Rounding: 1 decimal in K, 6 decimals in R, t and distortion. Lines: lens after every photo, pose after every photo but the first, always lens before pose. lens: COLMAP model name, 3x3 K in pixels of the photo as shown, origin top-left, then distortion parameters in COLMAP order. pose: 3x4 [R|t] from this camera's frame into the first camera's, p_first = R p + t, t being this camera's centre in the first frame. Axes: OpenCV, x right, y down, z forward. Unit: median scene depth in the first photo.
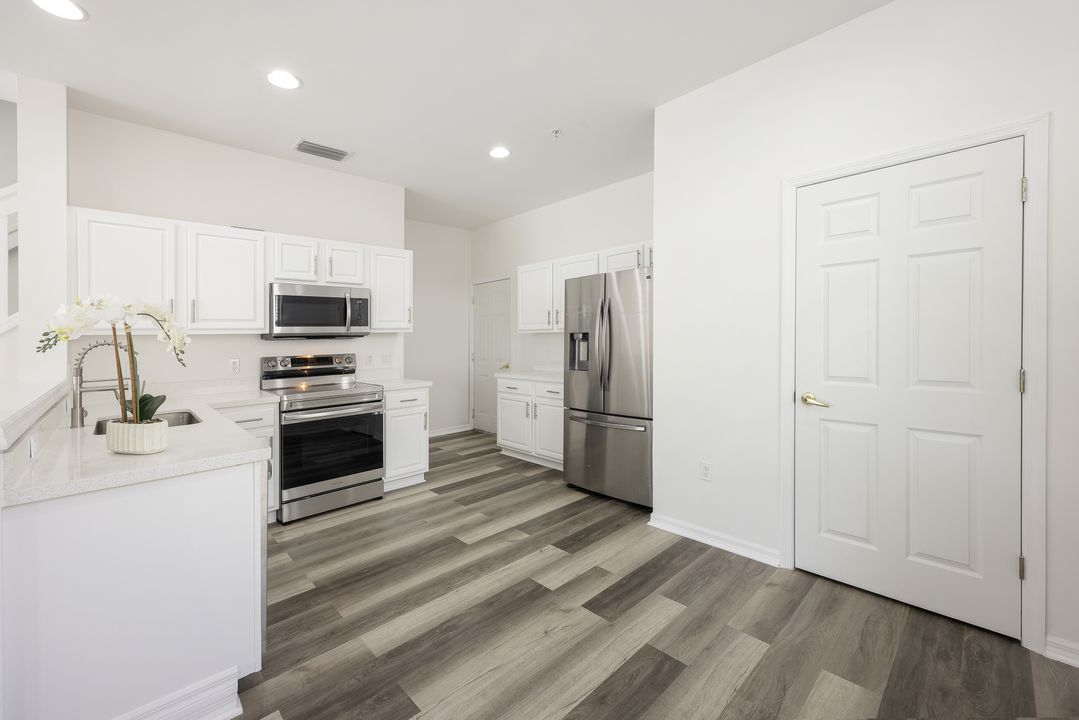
lens RADIAL K [[456.5, 0, 539.5], [0, 456.5, 360.0], [0, 0, 1]] dist [-0.003004, -0.000621]
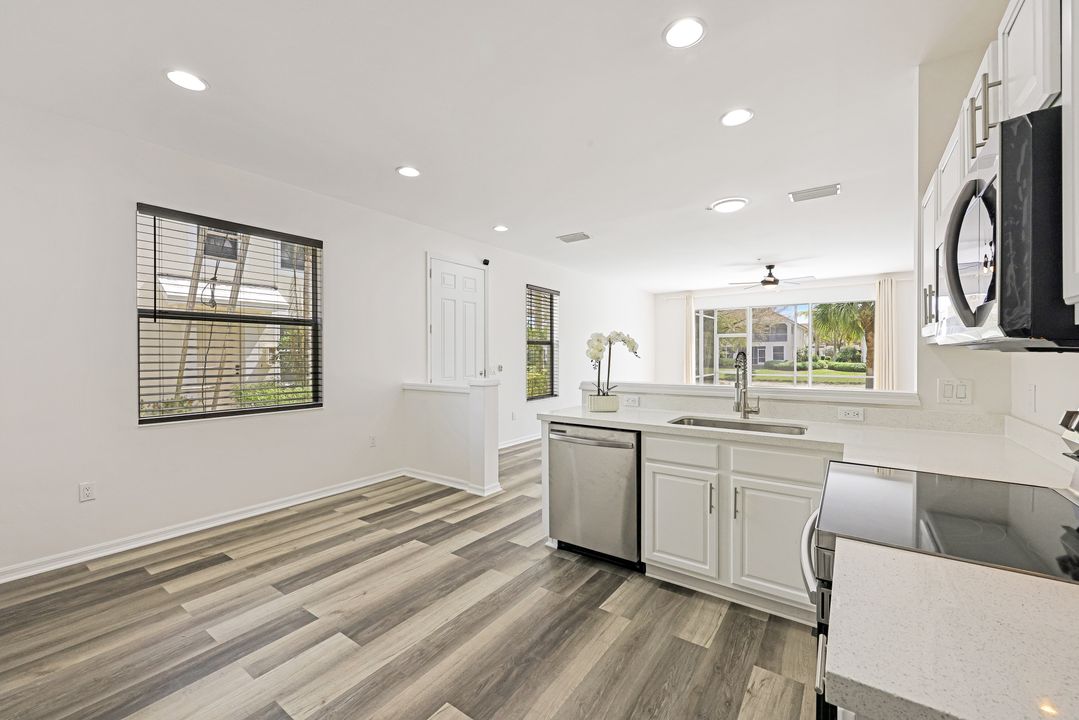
lens RADIAL K [[442.4, 0, 539.5], [0, 442.4, 360.0], [0, 0, 1]] dist [0.002091, 0.000057]
pose [[-0.984104, 0.021640, -0.176271, -0.166375], [0.011102, 0.998103, 0.060554, -0.072558], [0.177247, 0.057635, -0.982477, 1.441492]]
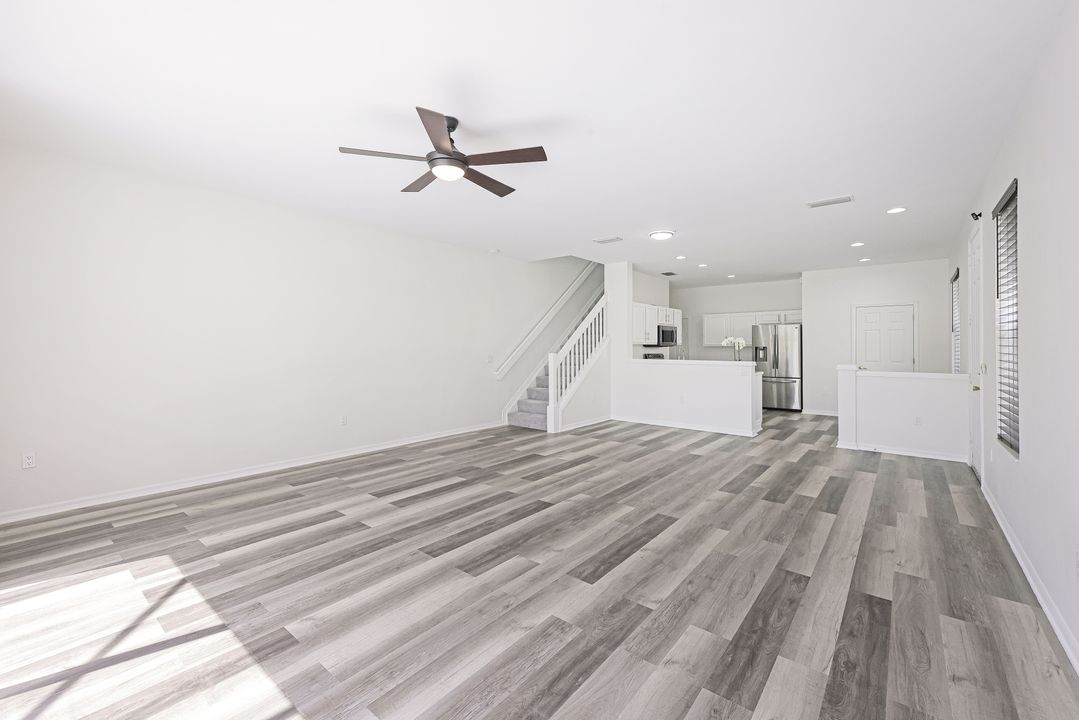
lens RADIAL K [[456.0, 0, 542.5], [0, 456.0, 346.9], [0, 0, 1]] dist [0.001613, -0.000291]
pose [[0.992954, 0.018244, 0.117084, -1.745169], [-0.012252, 0.998588, -0.051699, 0.107263], [-0.117862, 0.049900, 0.991775, -1.706728]]
